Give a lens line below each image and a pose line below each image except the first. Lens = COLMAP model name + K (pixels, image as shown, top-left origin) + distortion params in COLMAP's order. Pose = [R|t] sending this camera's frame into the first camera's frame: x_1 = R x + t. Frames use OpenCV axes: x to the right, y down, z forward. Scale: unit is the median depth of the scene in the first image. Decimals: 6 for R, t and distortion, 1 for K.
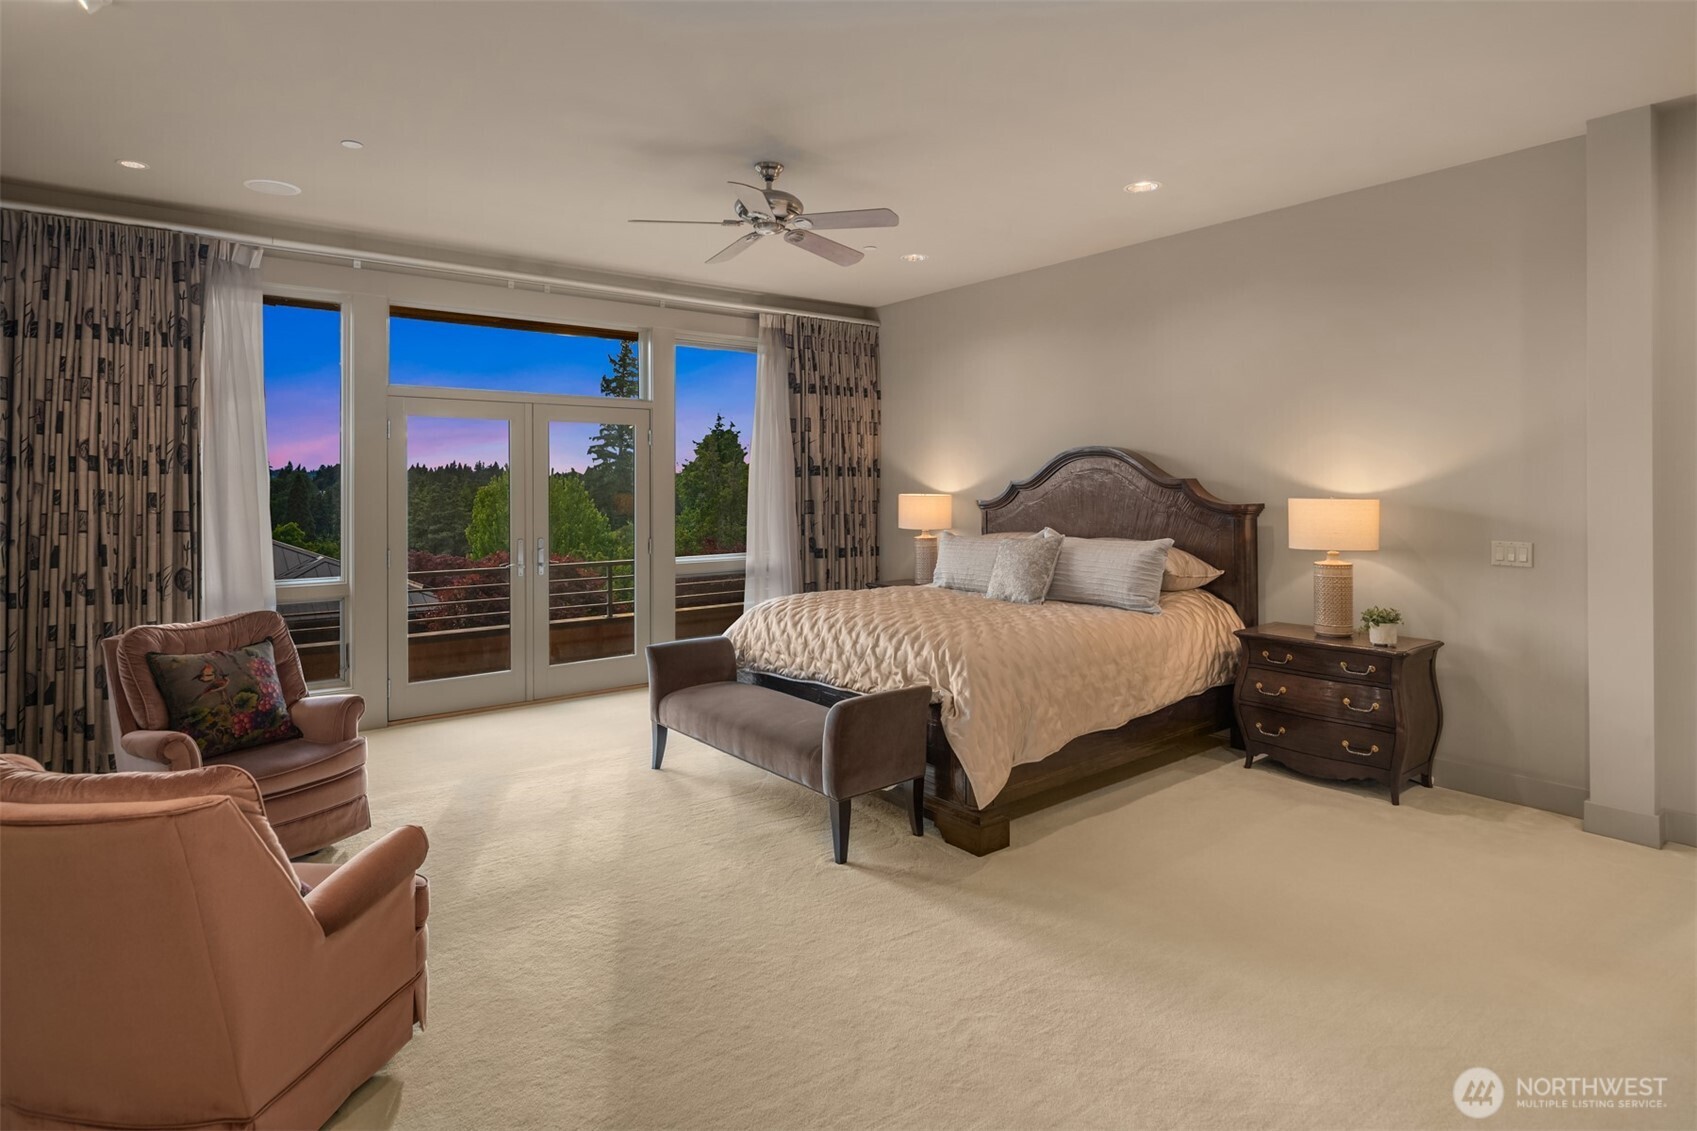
lens RADIAL K [[935.7, 0, 856.2], [0, 935.7, 476.8], [0, 0, 1]] dist [-0.002907, -0.001669]
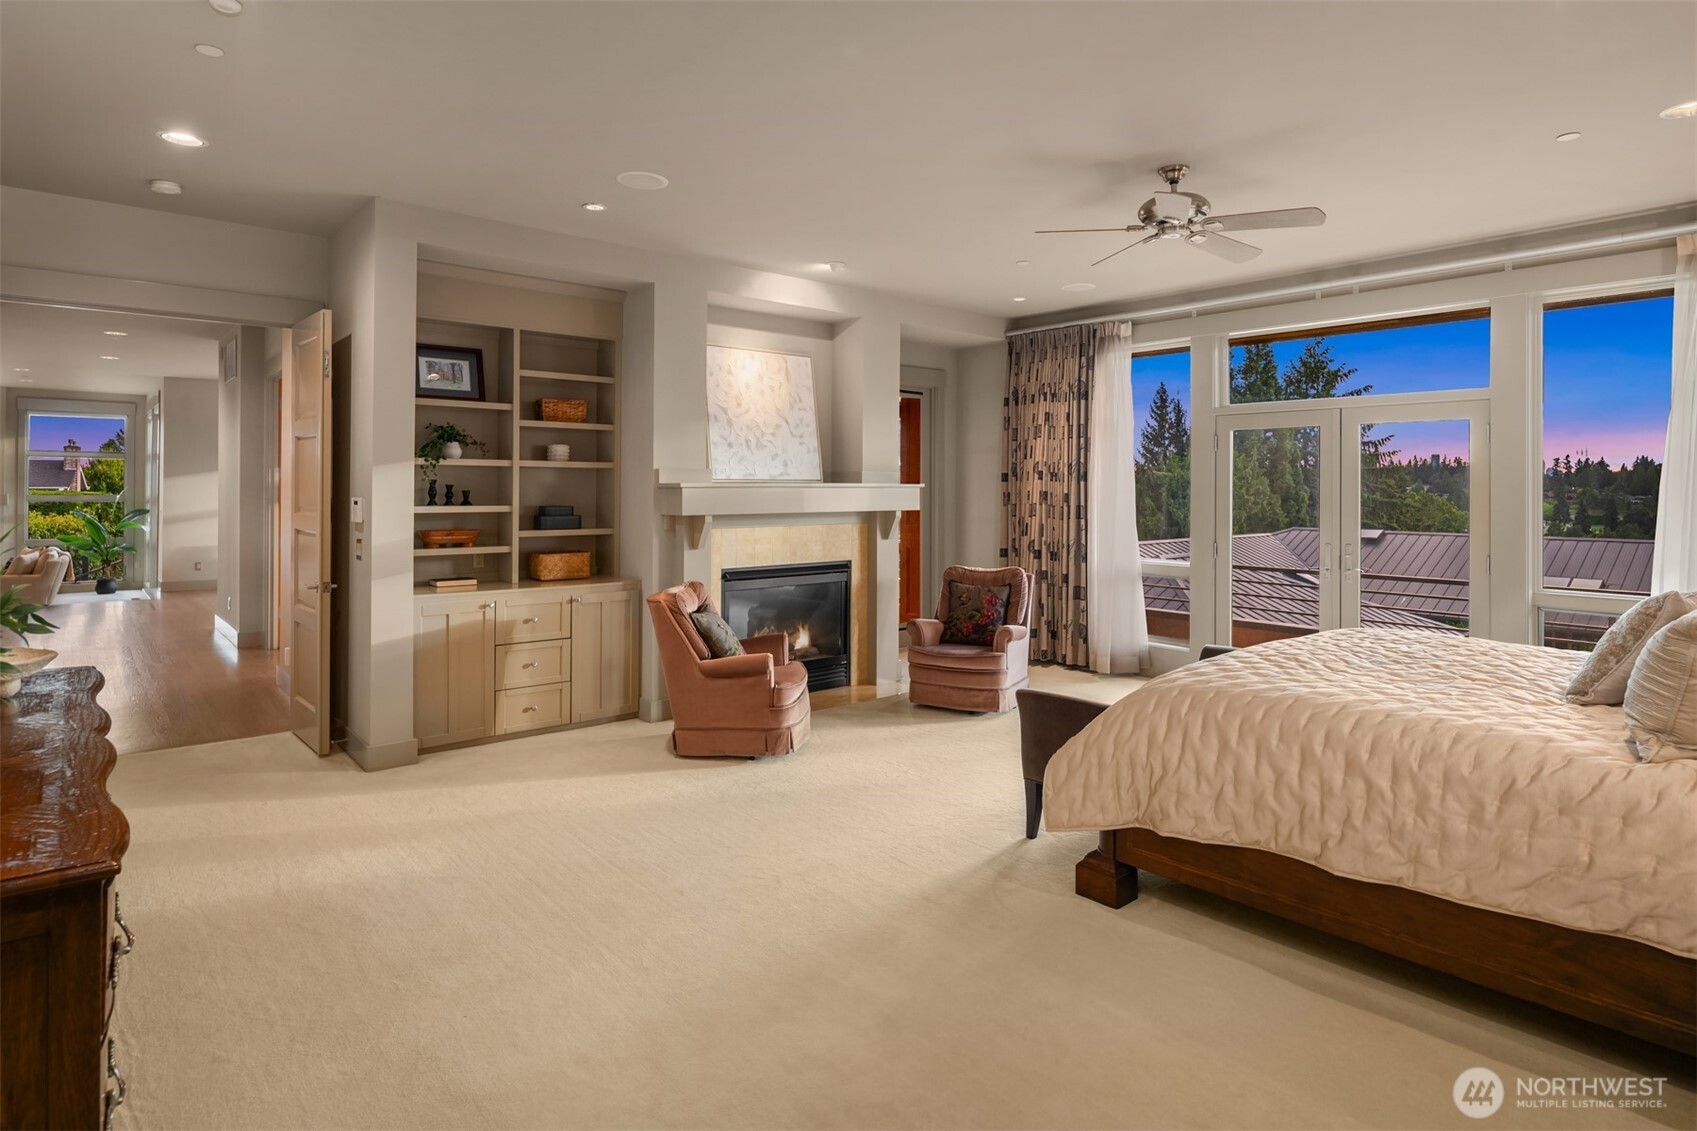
lens RADIAL K [[935.7, 0, 856.2], [0, 935.7, 476.8], [0, 0, 1]] dist [-0.002907, -0.001669]
pose [[0.021483, -0.008128, -0.999736, 0.820766], [0.002274, 0.999965, -0.008081, 0.001164], [0.999767, -0.002100, 0.021501, 0.597632]]
